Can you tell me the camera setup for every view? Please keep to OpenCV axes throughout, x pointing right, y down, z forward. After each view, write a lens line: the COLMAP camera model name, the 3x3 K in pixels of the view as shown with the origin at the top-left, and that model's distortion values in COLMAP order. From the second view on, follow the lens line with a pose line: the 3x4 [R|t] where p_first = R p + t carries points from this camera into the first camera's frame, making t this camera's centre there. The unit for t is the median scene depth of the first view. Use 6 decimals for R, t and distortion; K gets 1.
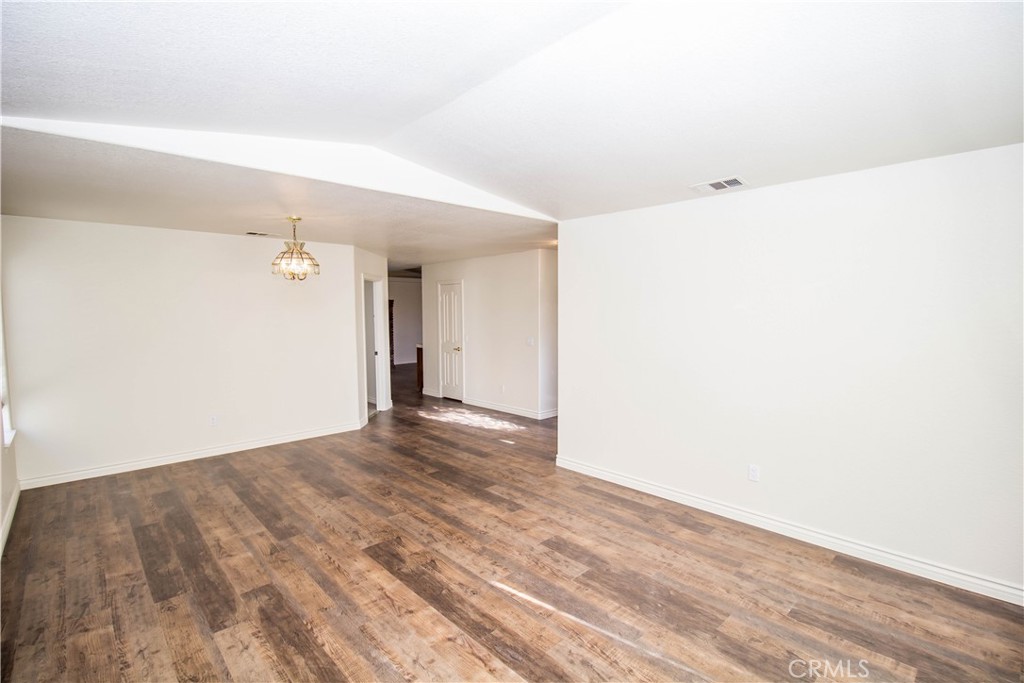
lens RADIAL K [[480.1, 0, 514.4], [0, 480.1, 338.3], [0, 0, 1]] dist [0.000319, -0.013201]
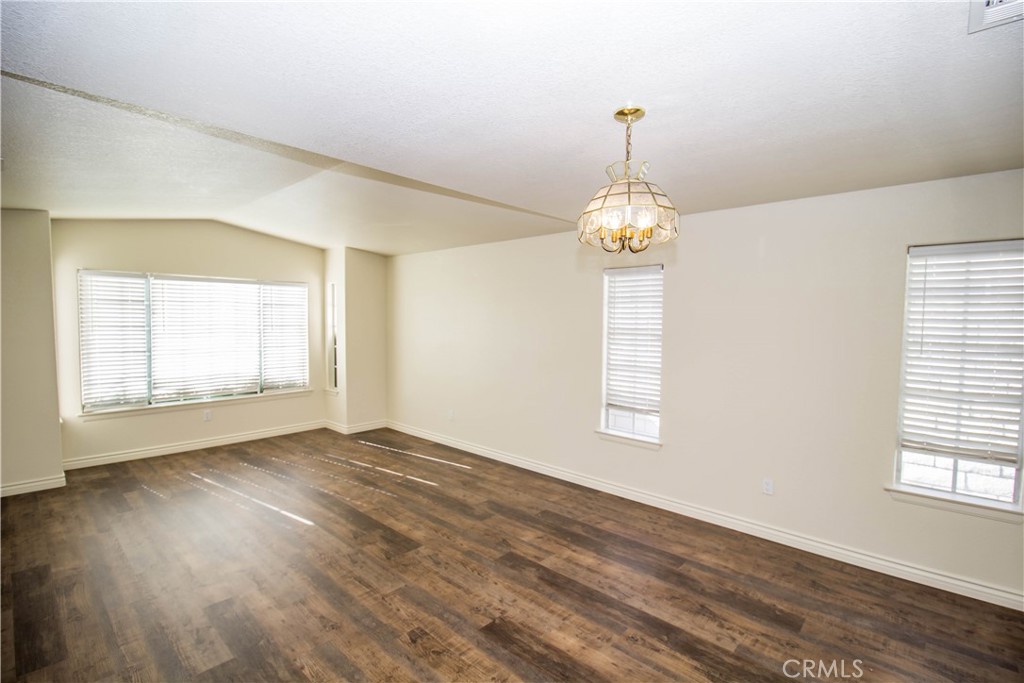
lens RADIAL K [[480.1, 0, 514.4], [0, 480.1, 338.3], [0, 0, 1]] dist [0.000319, -0.013201]
pose [[-0.997625, 0.000162, -0.068885, -0.426096], [-0.006804, 0.994874, 0.100891, -0.113719], [0.068548, 0.101120, -0.992510, 1.921069]]
